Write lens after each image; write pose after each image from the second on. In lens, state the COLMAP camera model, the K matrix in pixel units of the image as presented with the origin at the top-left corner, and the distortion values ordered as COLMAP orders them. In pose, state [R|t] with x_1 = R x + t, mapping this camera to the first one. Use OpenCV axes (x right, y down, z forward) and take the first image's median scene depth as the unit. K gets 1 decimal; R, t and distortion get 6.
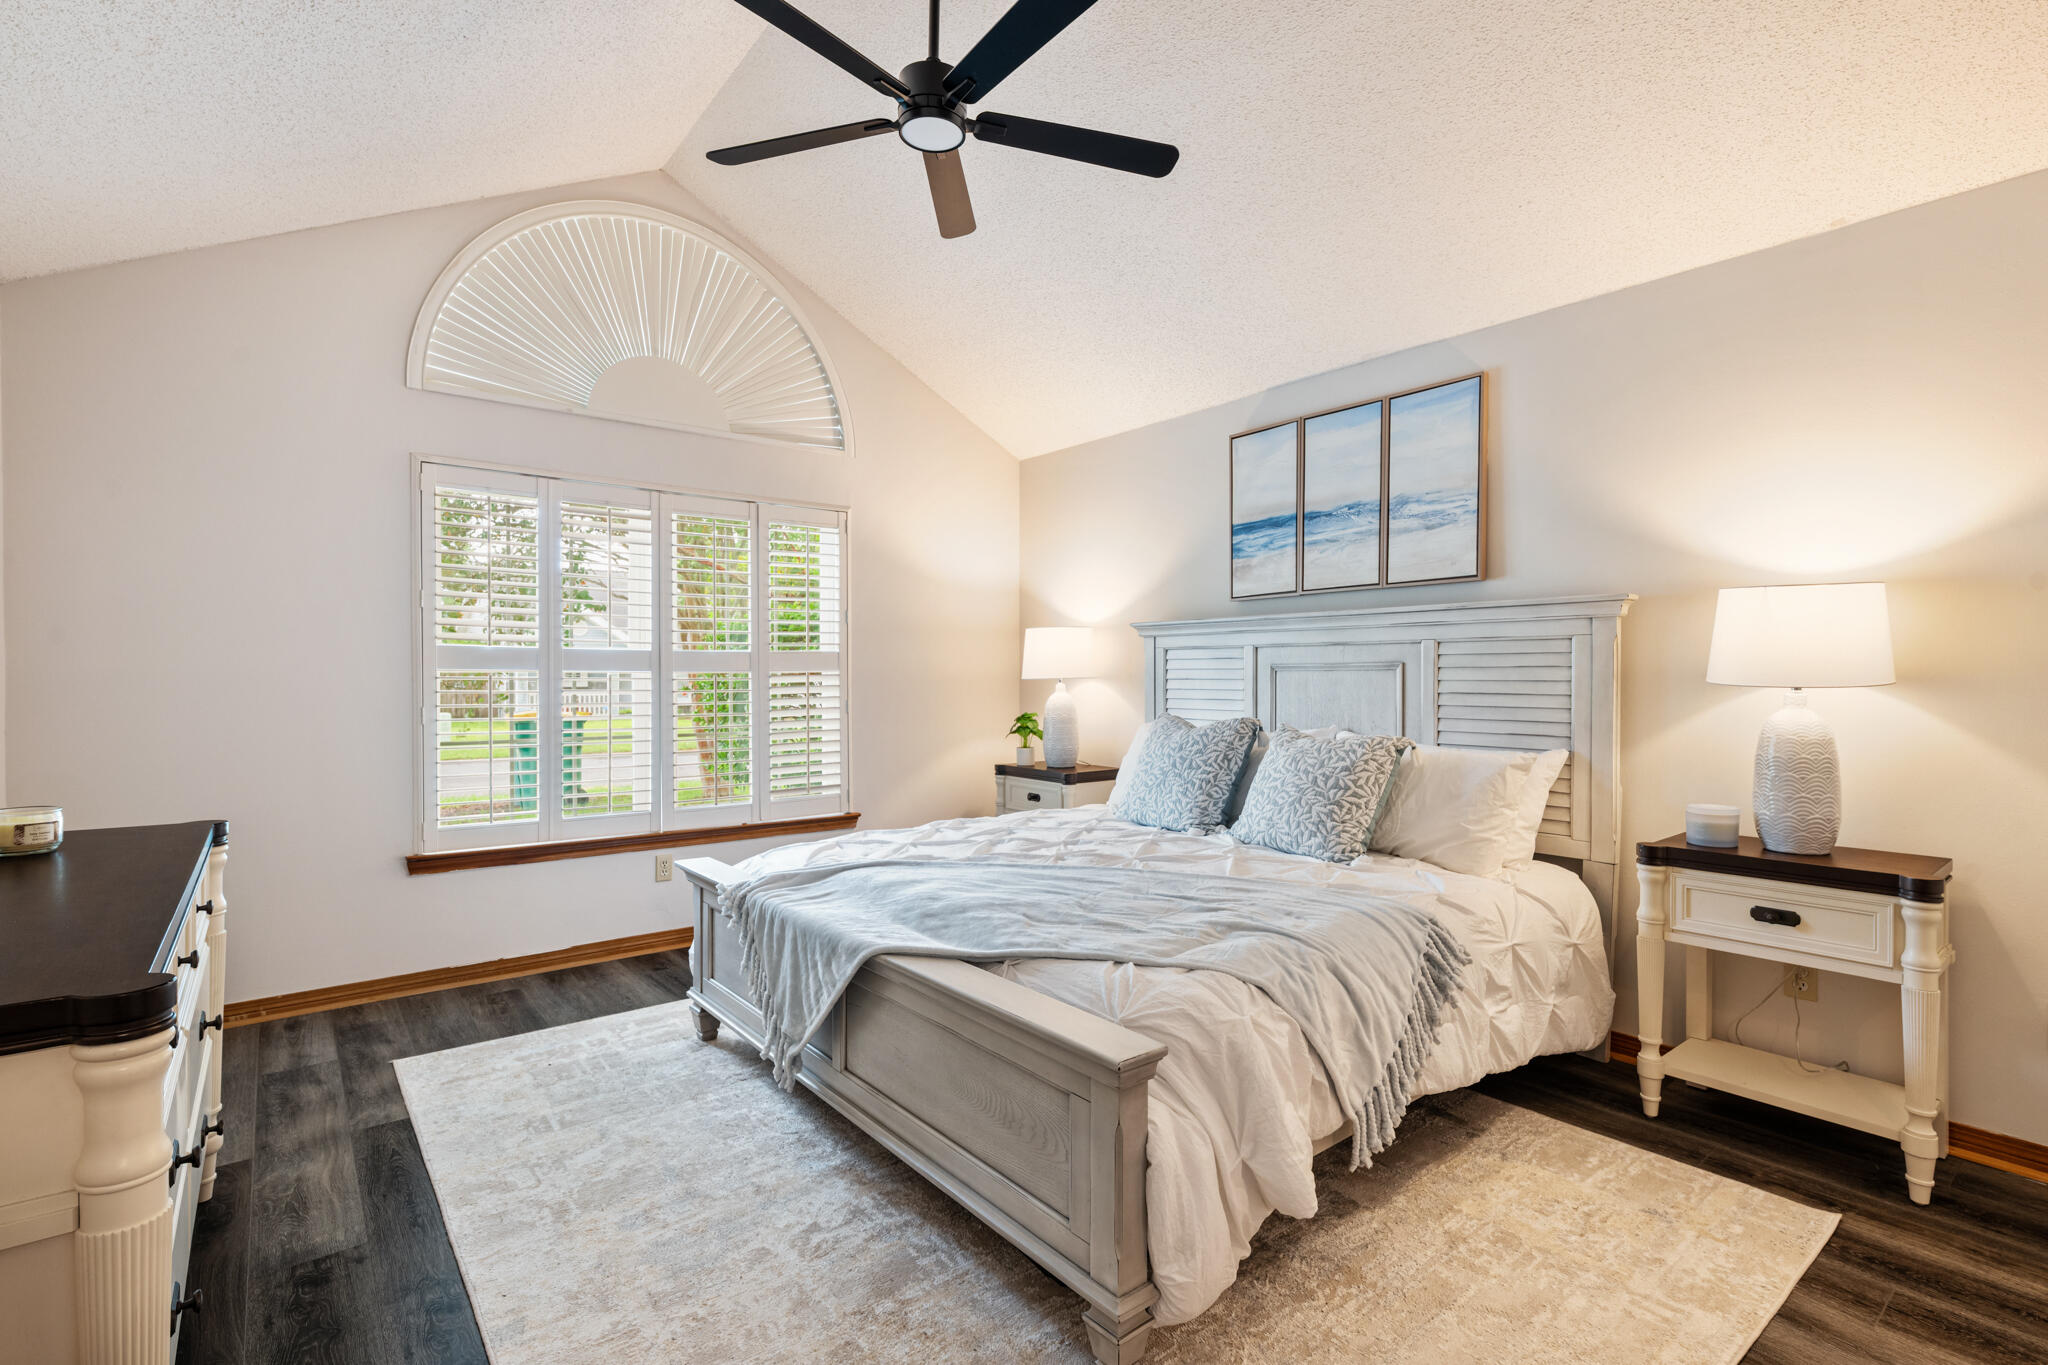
lens RADIAL K [[954.0, 0, 1038.6], [0, 954.0, 692.0], [0, 0, 1]] dist [0.002060, -0.000277]
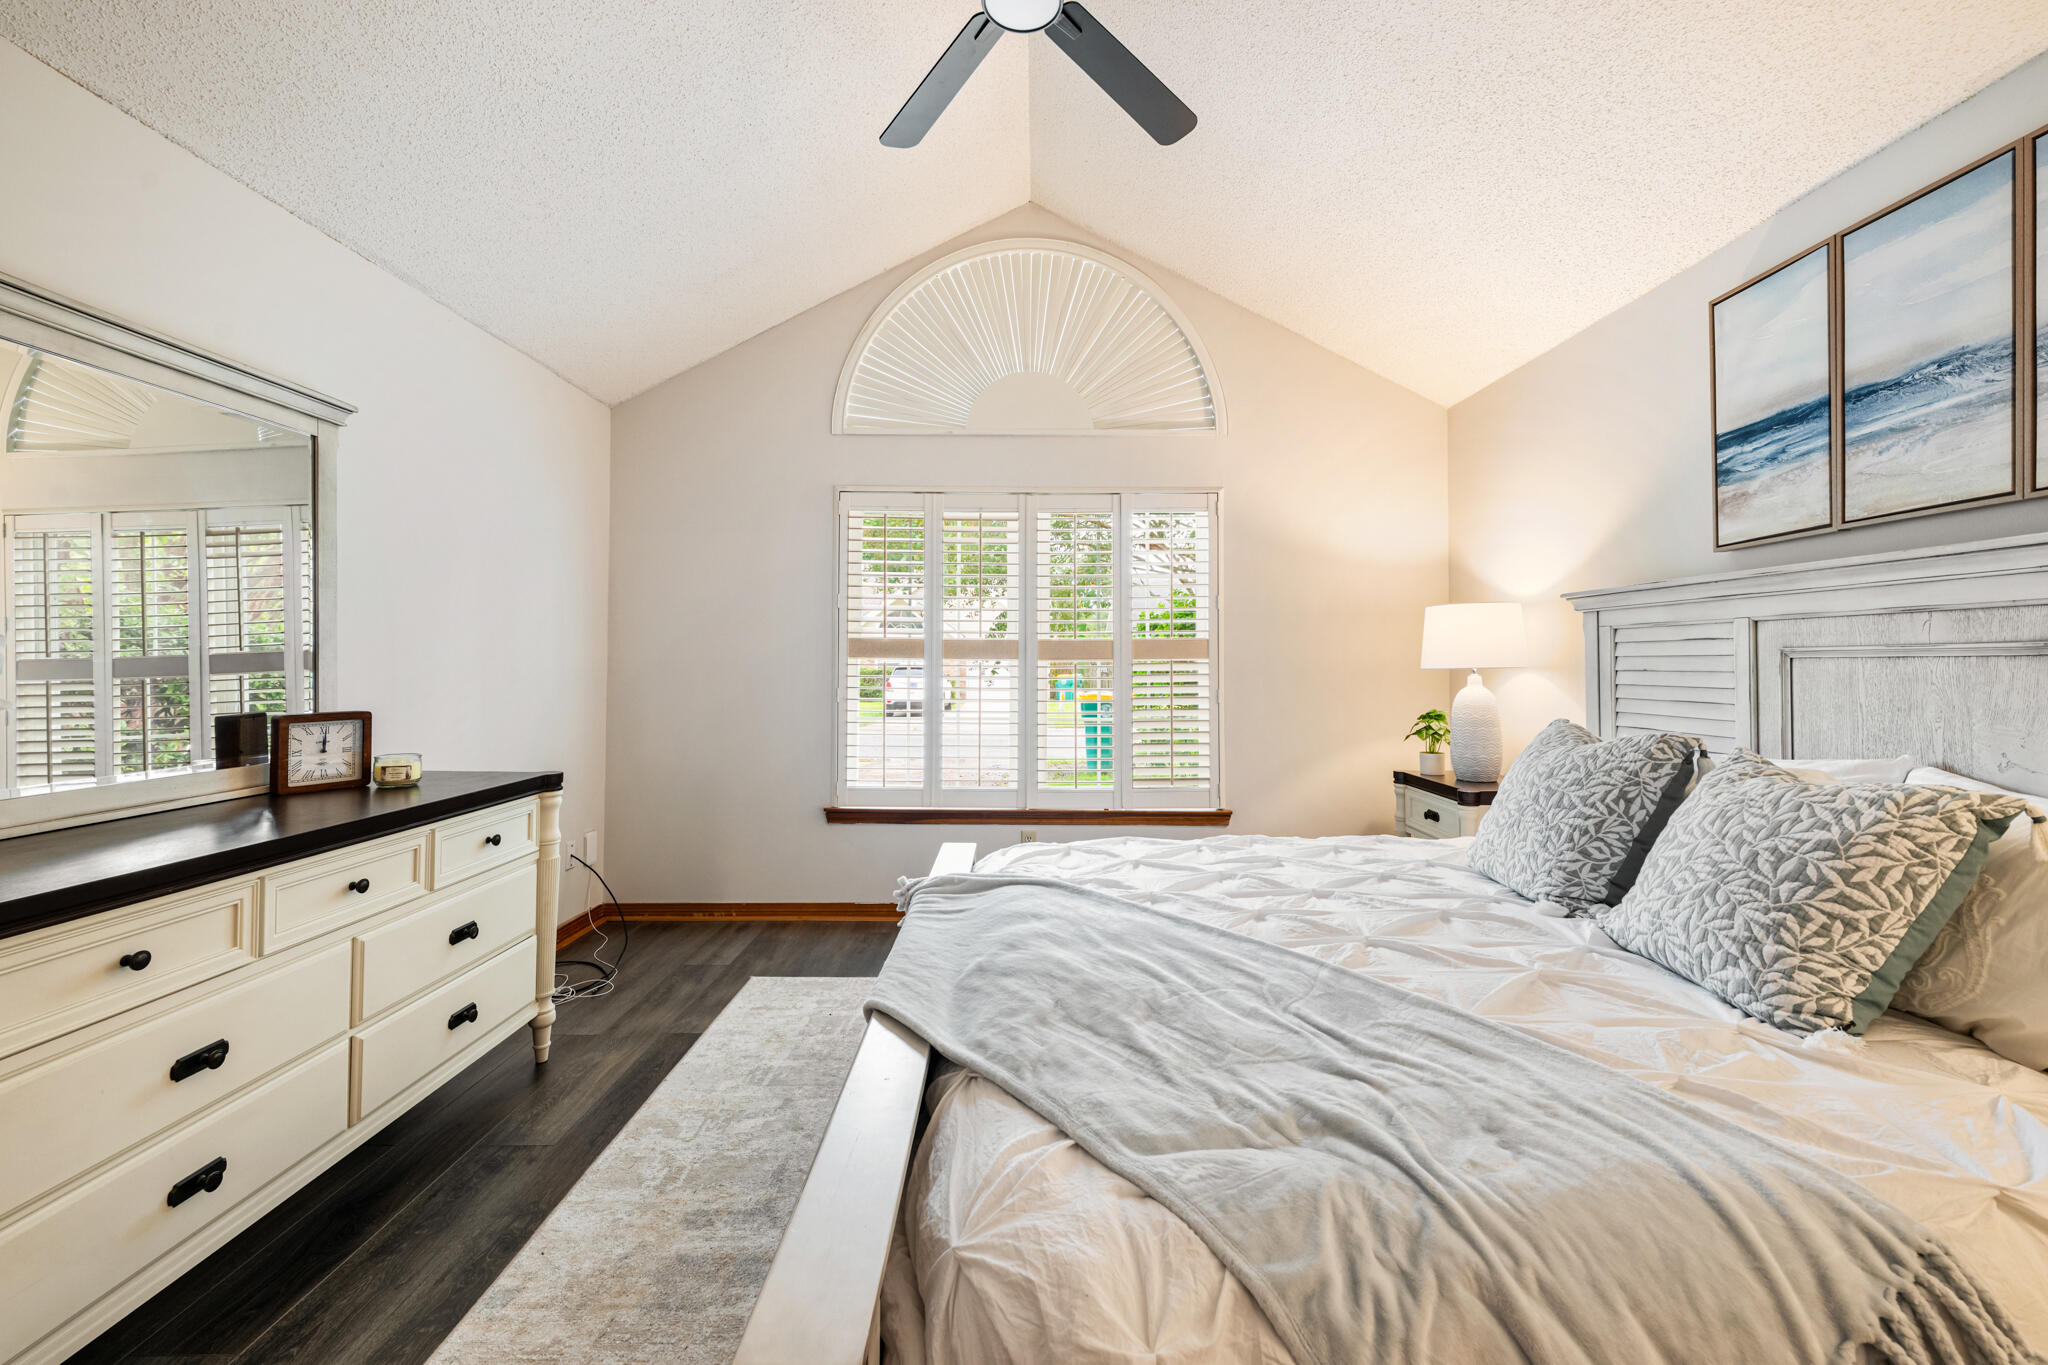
lens RADIAL K [[833.6, 0, 1018.9], [0, 833.6, 650.0], [0, 0, 1]] dist [0.002490, -0.001018]
pose [[0.781072, -0.007063, -0.624401, 0.216636], [-0.014811, 0.999445, -0.029832, -0.004735], [0.624265, 0.032549, 0.780534, 0.302874]]
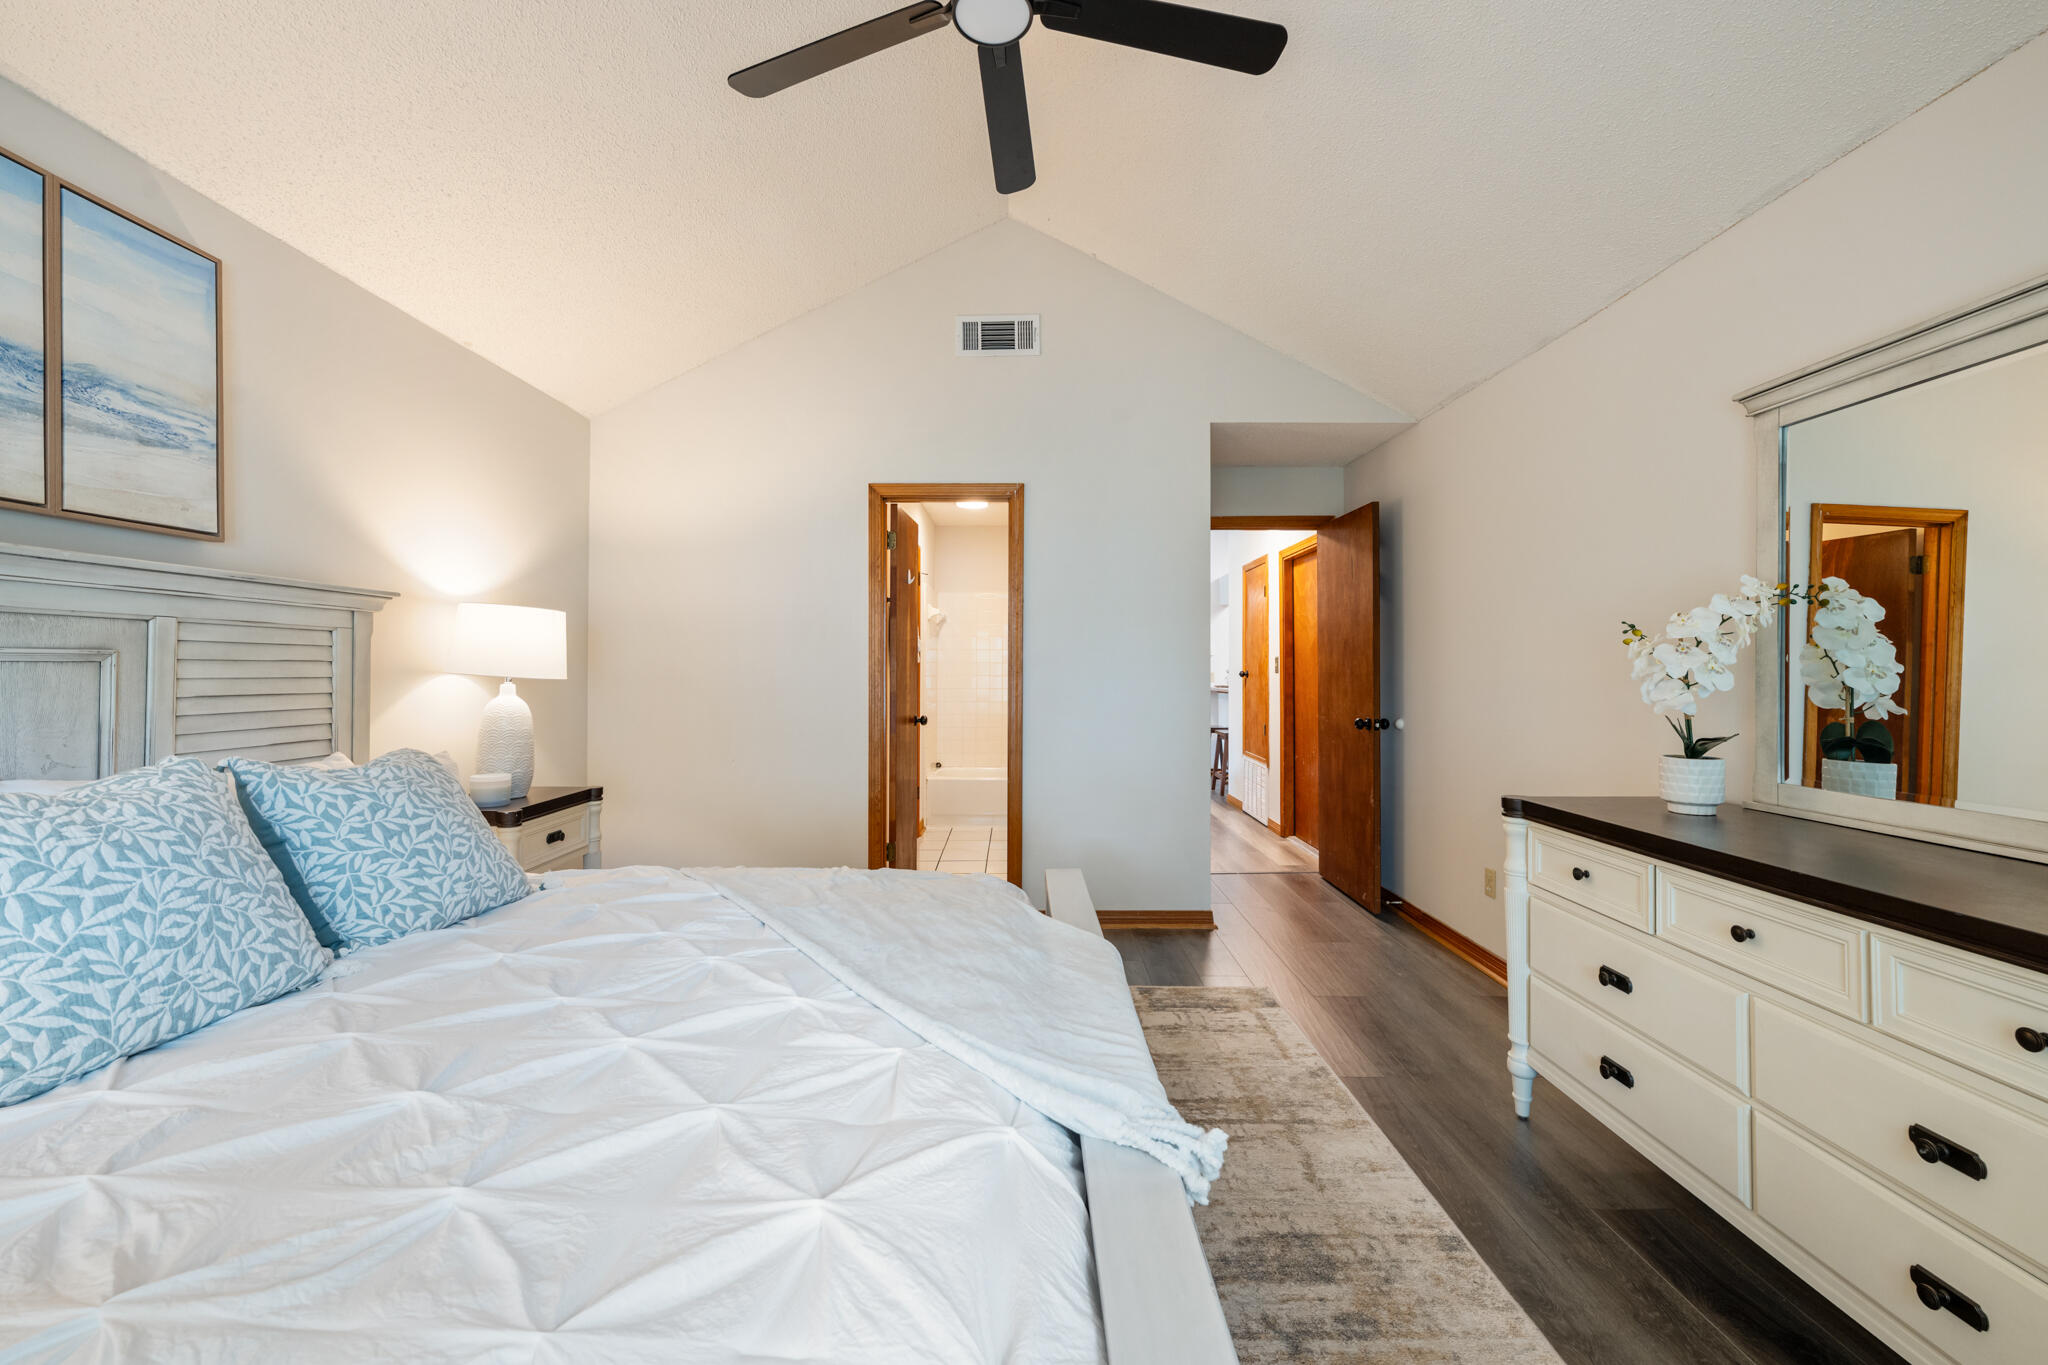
lens RADIAL K [[833.6, 0, 1002.6], [0, 833.6, 669.9], [0, 0, 1]] dist [0.002490, -0.001018]
pose [[-0.765930, -0.000911, 0.642923, -0.380232], [0.007912, 0.999910, 0.010842, -0.019277], [-0.642875, 0.013391, -0.765854, 1.022768]]
